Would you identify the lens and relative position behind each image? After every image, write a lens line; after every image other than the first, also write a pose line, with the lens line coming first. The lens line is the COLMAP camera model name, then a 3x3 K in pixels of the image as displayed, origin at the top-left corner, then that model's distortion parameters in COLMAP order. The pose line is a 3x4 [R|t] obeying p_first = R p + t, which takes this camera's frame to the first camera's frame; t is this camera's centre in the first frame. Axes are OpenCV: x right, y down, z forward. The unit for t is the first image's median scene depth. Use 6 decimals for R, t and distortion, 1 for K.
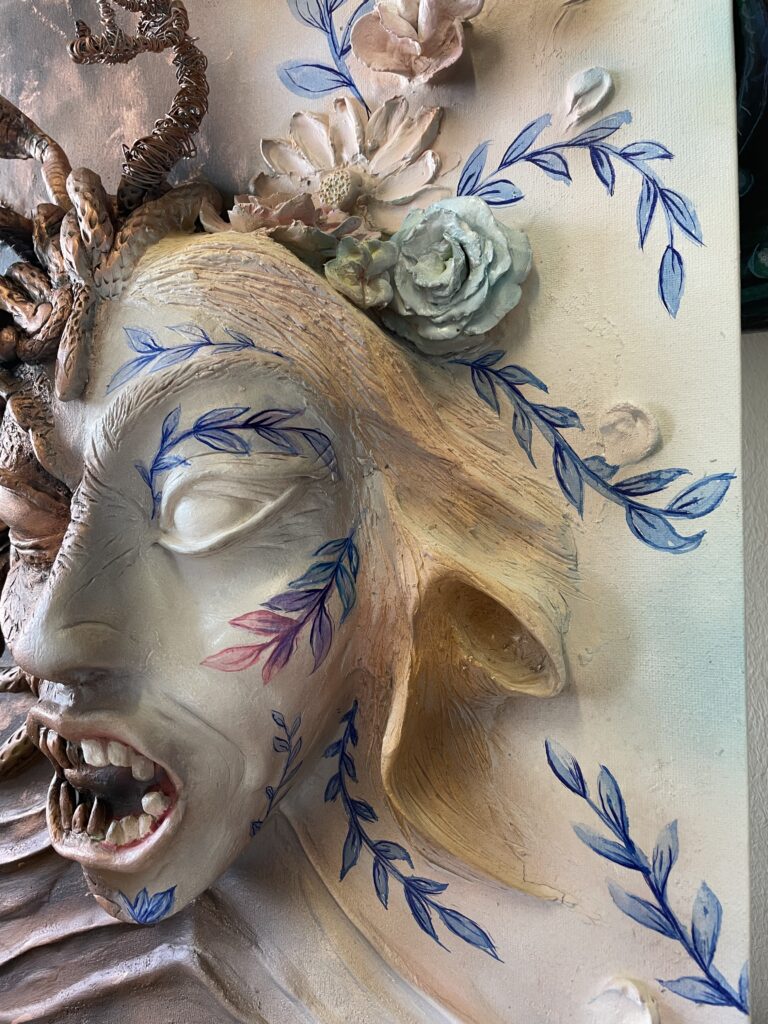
lens RADIAL K [[783.8, 0, 384.0], [0, 783.8, 512.0], [0, 0, 1]] dist [0.069770, -0.116235]
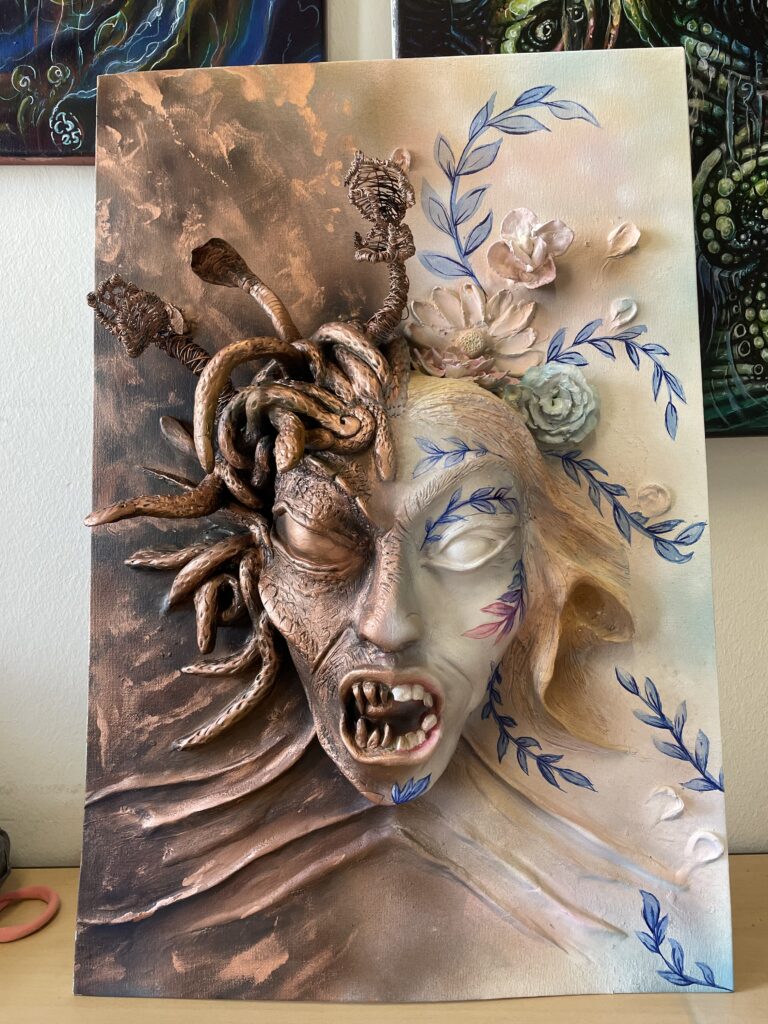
lens RADIAL K [[783.8, 0, 384.0], [0, 783.8, 512.0], [0, 0, 1]] dist [0.069770, -0.116235]
pose [[0.926180, -0.003566, 0.377065, -0.963550], [0.005676, 0.999974, -0.004483, -0.064646], [-0.377039, 0.006292, 0.926176, -0.485324]]
